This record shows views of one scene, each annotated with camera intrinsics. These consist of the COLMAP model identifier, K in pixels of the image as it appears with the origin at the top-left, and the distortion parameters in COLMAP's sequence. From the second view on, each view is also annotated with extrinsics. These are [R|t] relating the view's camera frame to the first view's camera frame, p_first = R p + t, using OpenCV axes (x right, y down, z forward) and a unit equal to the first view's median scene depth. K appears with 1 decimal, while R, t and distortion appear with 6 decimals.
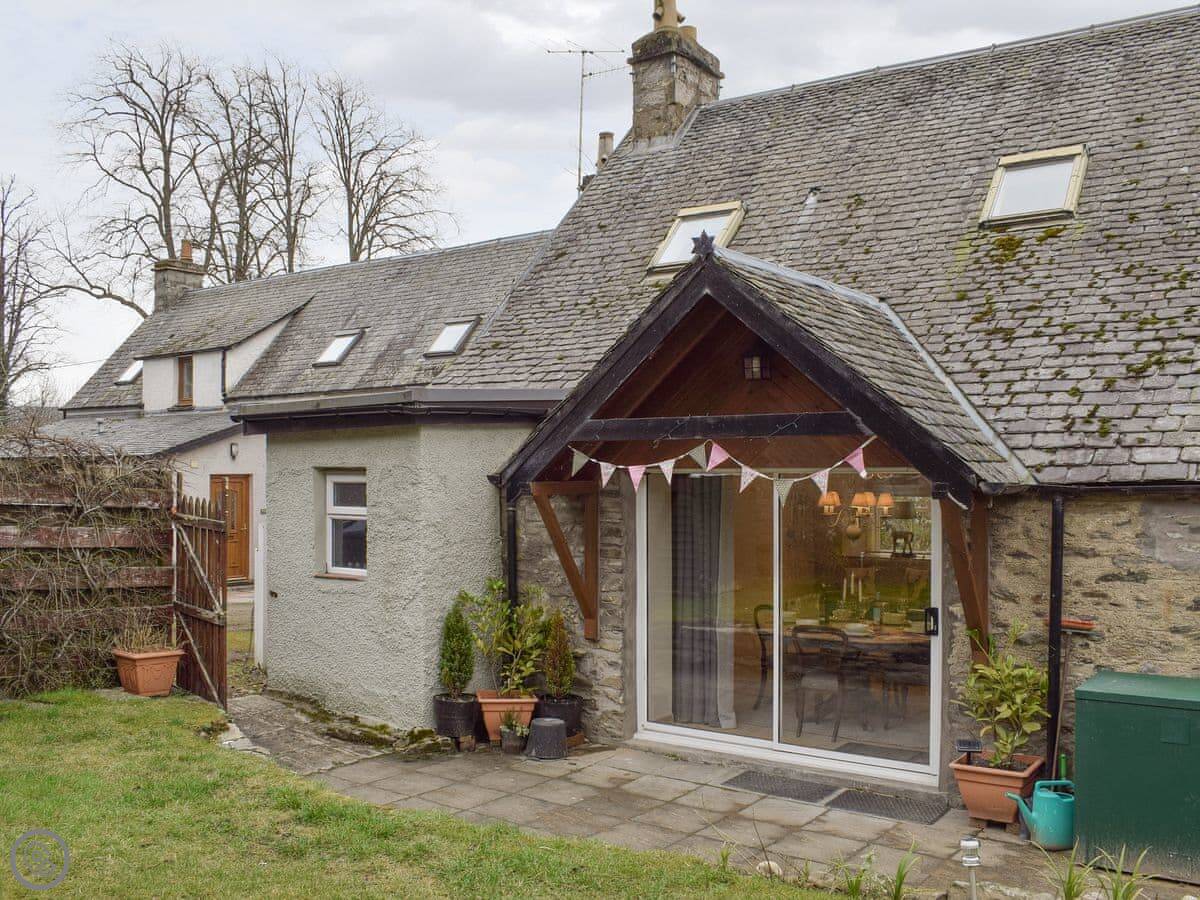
lens RADIAL K [[1151.4, 0, 618.3], [0, 1151.4, 443.9], [0, 0, 1]] dist [-0.096091, 0.018951]
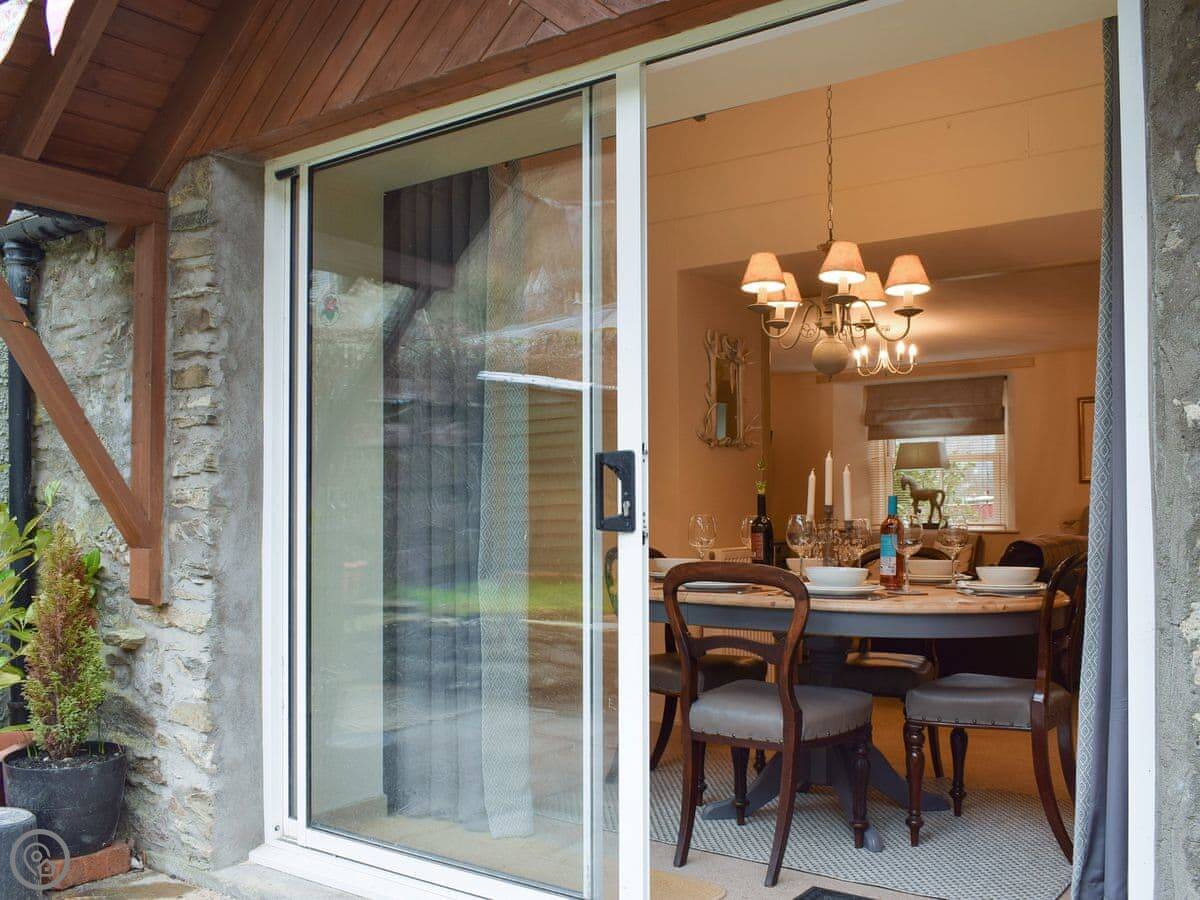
lens RADIAL K [[1040.9, 0, 644.1], [0, 1040.9, 508.1], [0, 0, 1]] dist [-0.014205, -0.004533]
pose [[0.999966, 0.000976, -0.008205, 0.147535], [-0.000988, 0.999999, -0.001398, 0.138927], [0.008204, 0.001406, 0.999965, 0.651782]]
